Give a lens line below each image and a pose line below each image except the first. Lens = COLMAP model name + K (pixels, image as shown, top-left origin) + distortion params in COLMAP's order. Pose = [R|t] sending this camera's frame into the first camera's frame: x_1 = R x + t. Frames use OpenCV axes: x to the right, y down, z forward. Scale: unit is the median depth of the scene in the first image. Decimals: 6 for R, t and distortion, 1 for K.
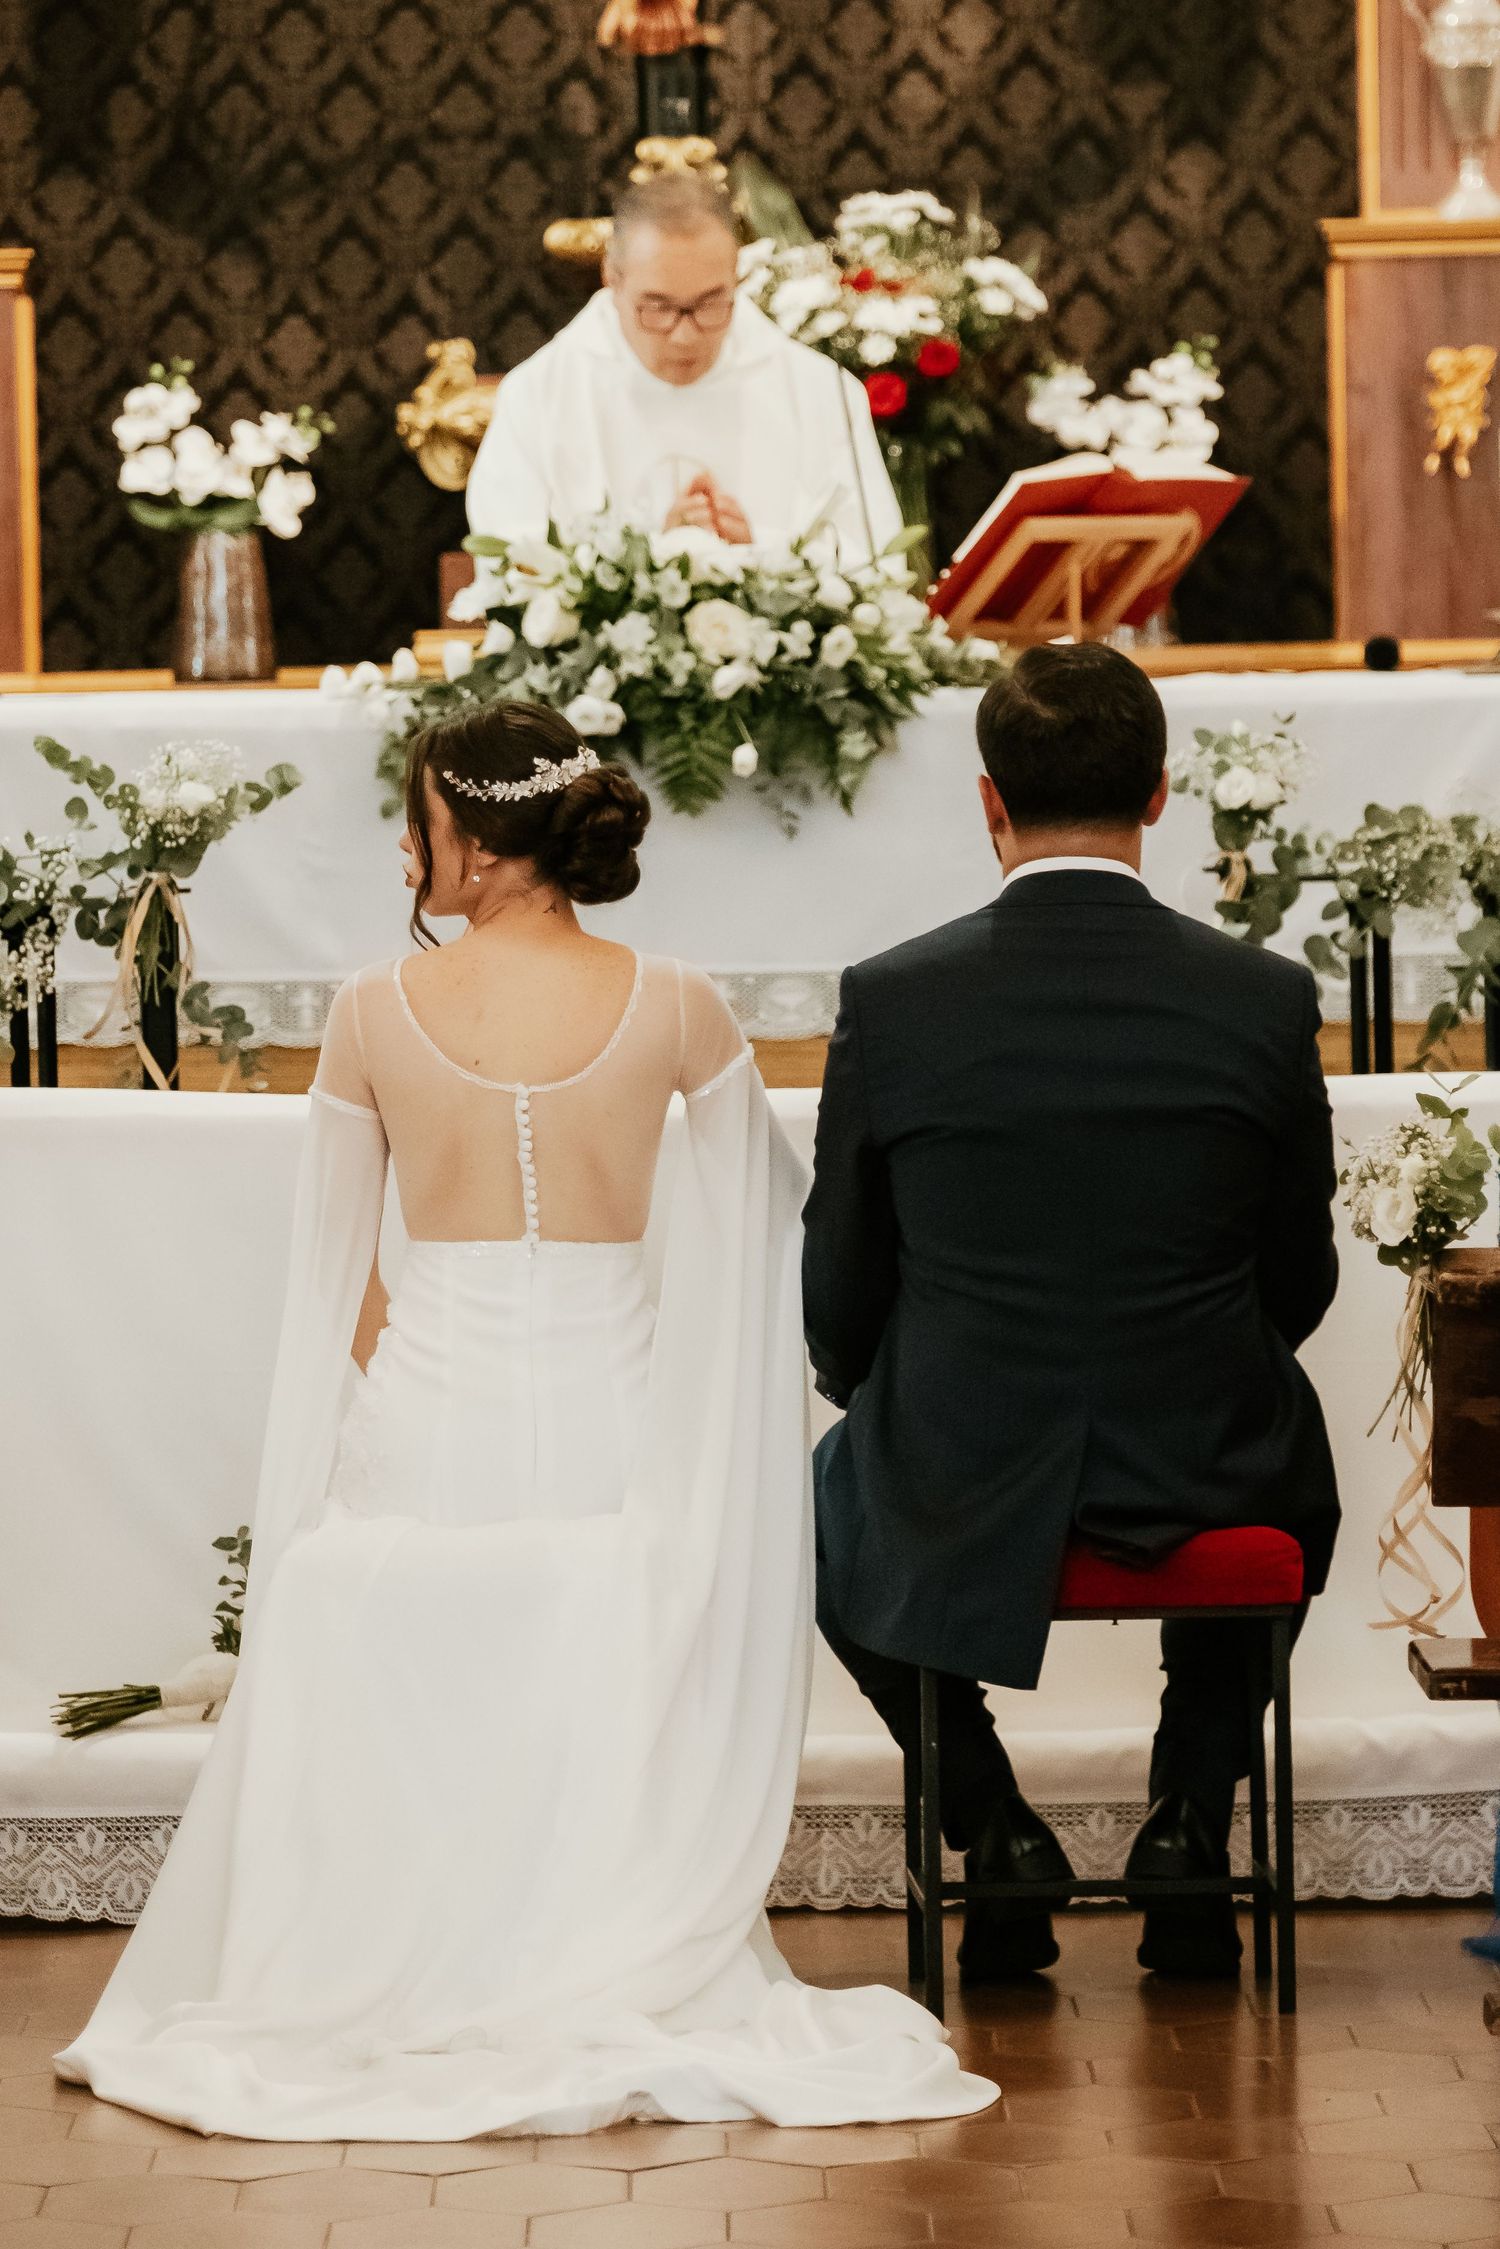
lens RADIAL K [[9506.0, 0, 752.3], [0, 9506.0, 1123.2], [0, 0, 1]] dist [-0.030934, 0.000000]
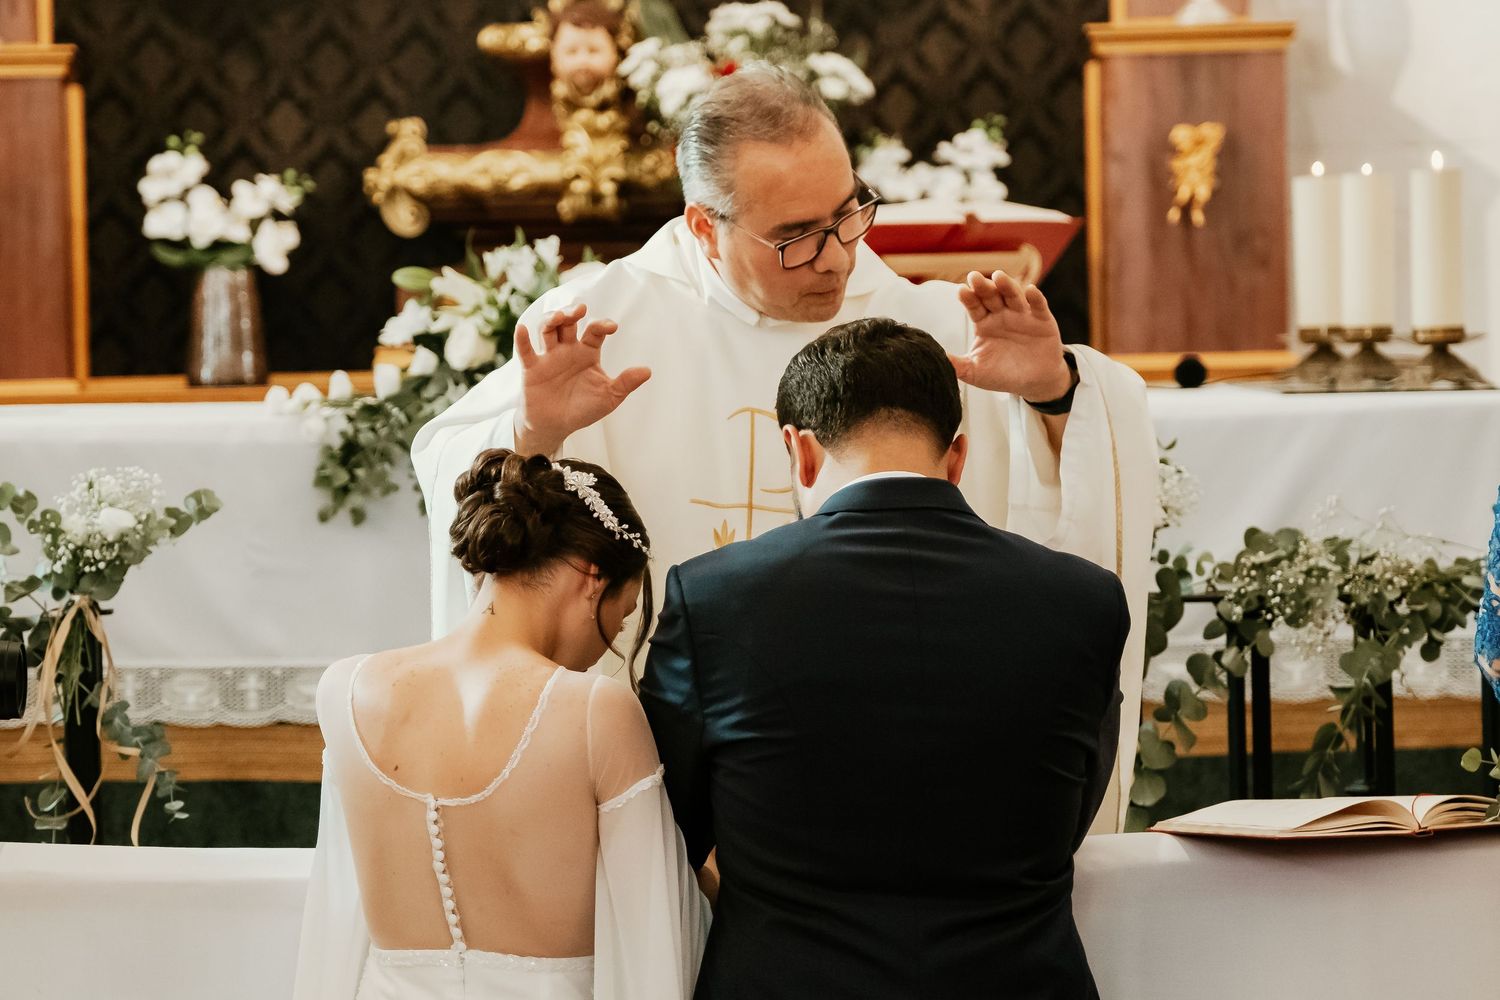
lens RADIAL K [[4656.5, 0, 748.1], [0, 4656.5, 499.2], [0, 0, 1]] dist [0.062846, 0.000000]
pose [[0.999618, -0.000731, 0.027643, -0.003066], [0.001108, 0.999907, -0.013628, -0.022927], [-0.027630, 0.013653, 0.999525, 0.378242]]
